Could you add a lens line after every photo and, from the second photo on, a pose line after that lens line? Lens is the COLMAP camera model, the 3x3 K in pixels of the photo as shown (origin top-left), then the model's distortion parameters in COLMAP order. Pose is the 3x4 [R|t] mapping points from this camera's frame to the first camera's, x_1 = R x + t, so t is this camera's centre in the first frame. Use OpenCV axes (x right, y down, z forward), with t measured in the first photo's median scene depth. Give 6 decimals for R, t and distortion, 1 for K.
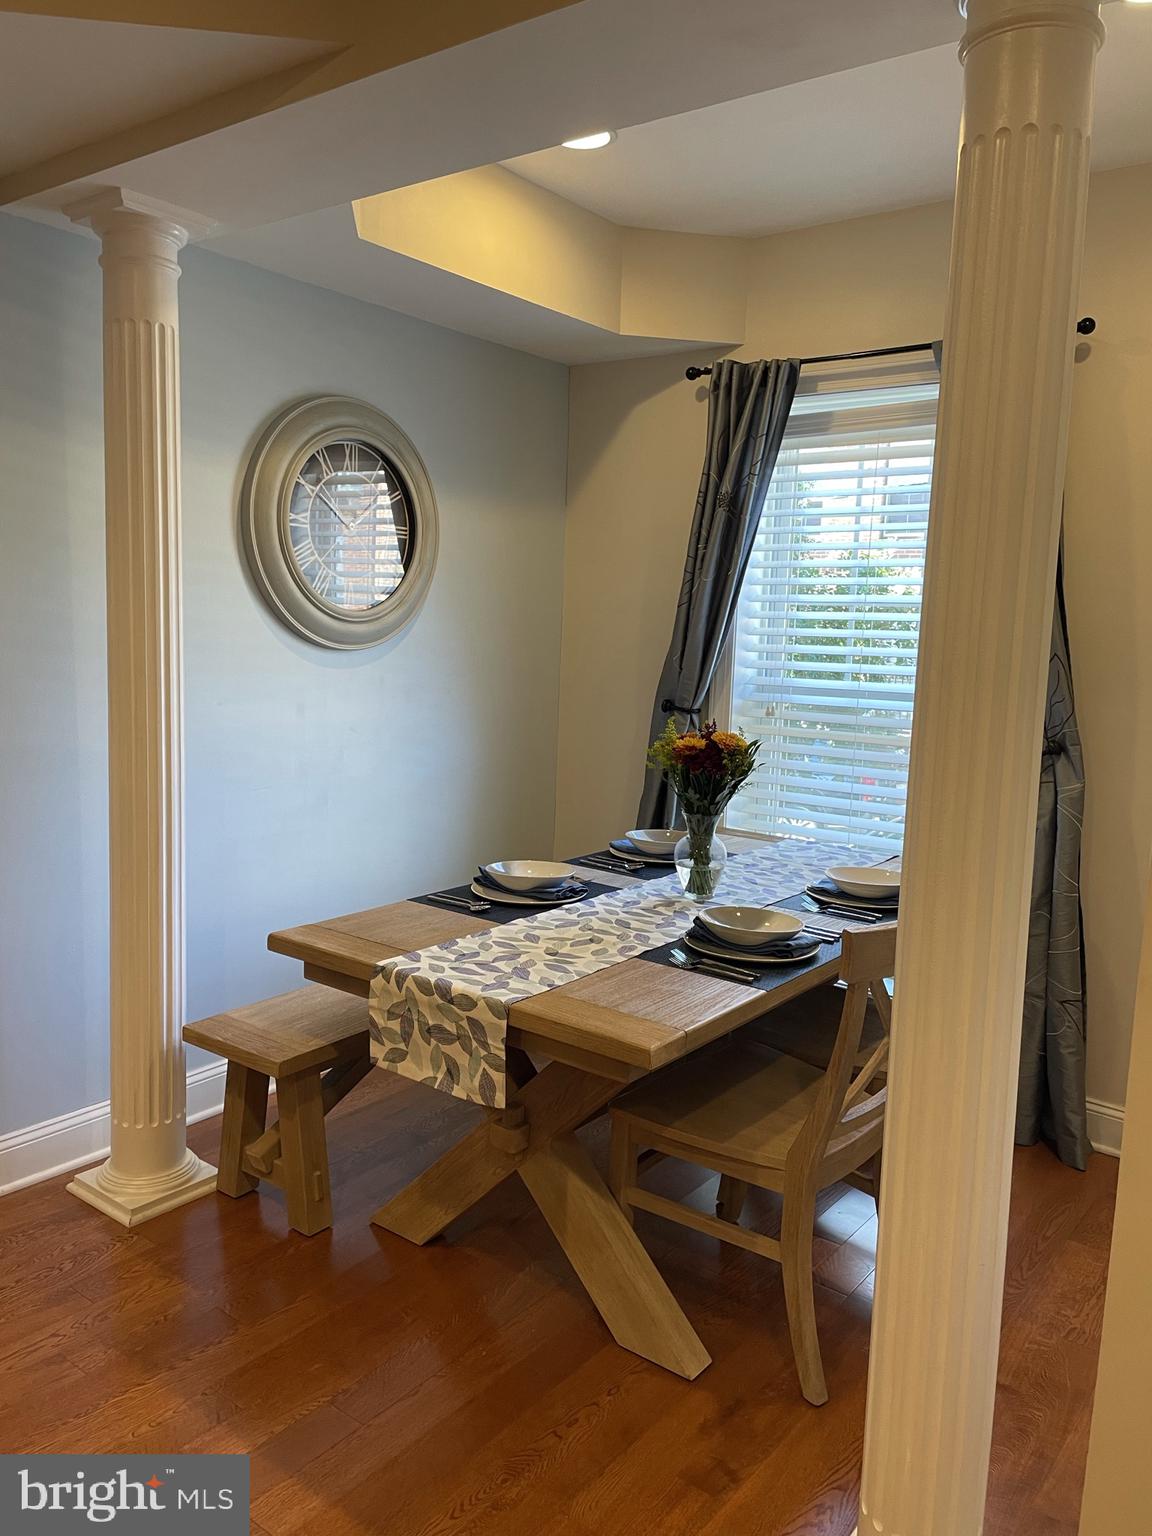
lens RADIAL K [[1165.8, 0, 582.8], [0, 1165.8, 759.7], [0, 0, 1]] dist [0.049232, -0.073666]
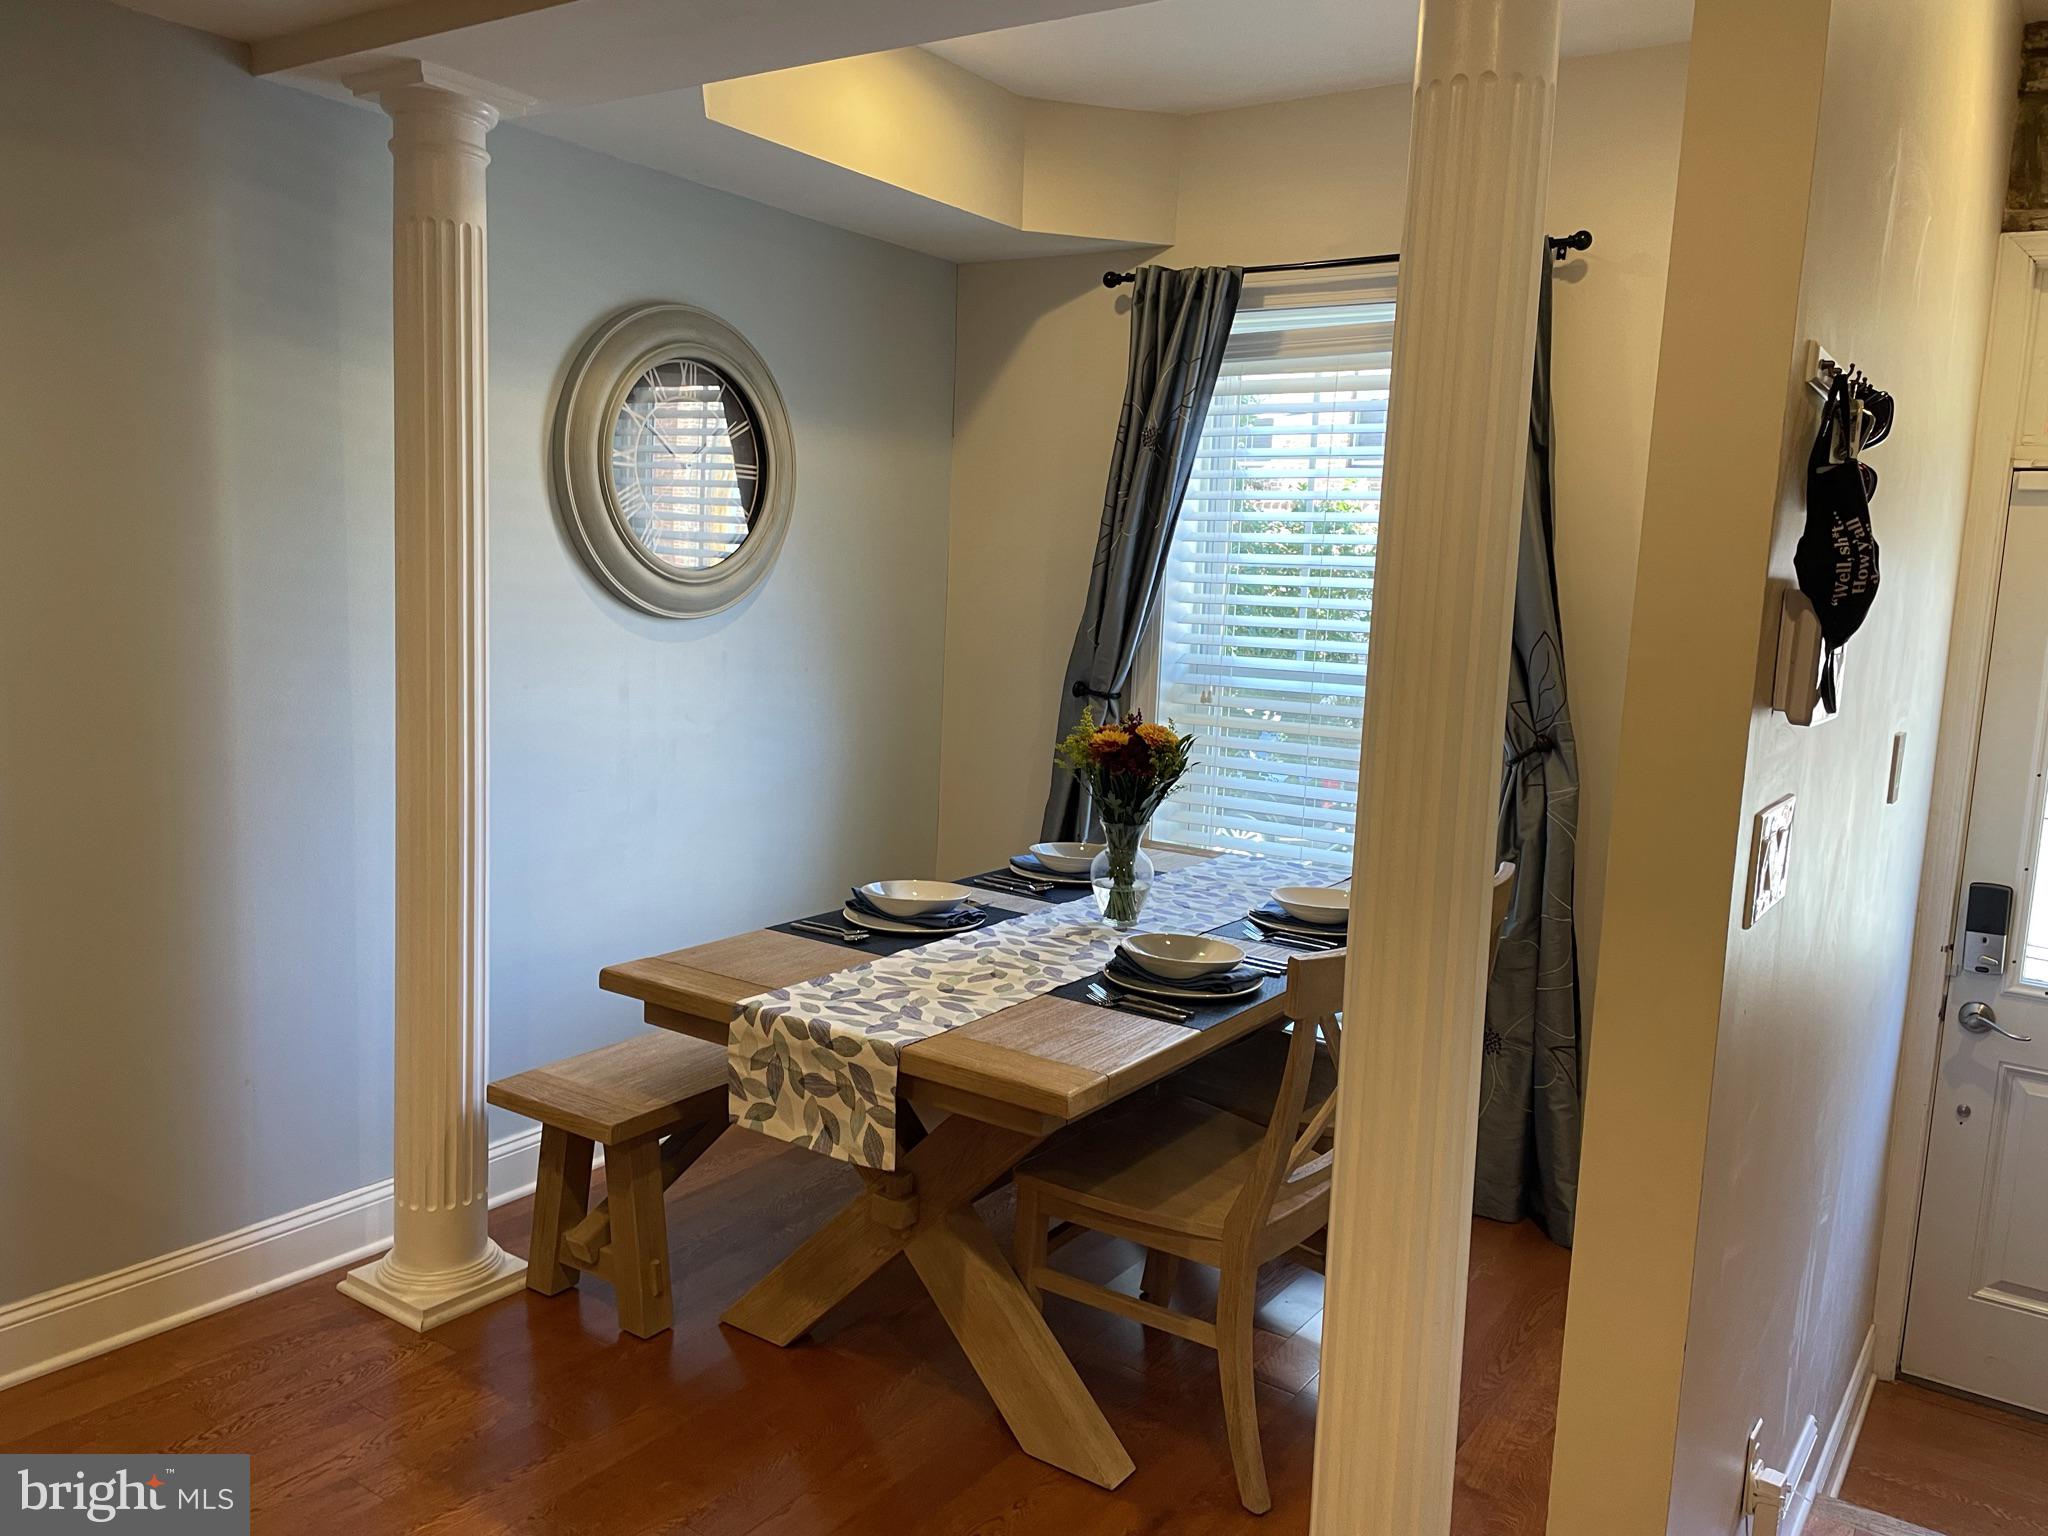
lens RADIAL K [[1554.4, 0, 1035.7], [0, 1554.4, 748.6], [0, 0, 1]] dist [0.049232, -0.073666]
pose [[0.998735, 0.002399, 0.050236, -0.016862], [-0.002328, 0.999996, -0.001469, -0.005136], [-0.050239, 0.001350, 0.998736, -0.104601]]
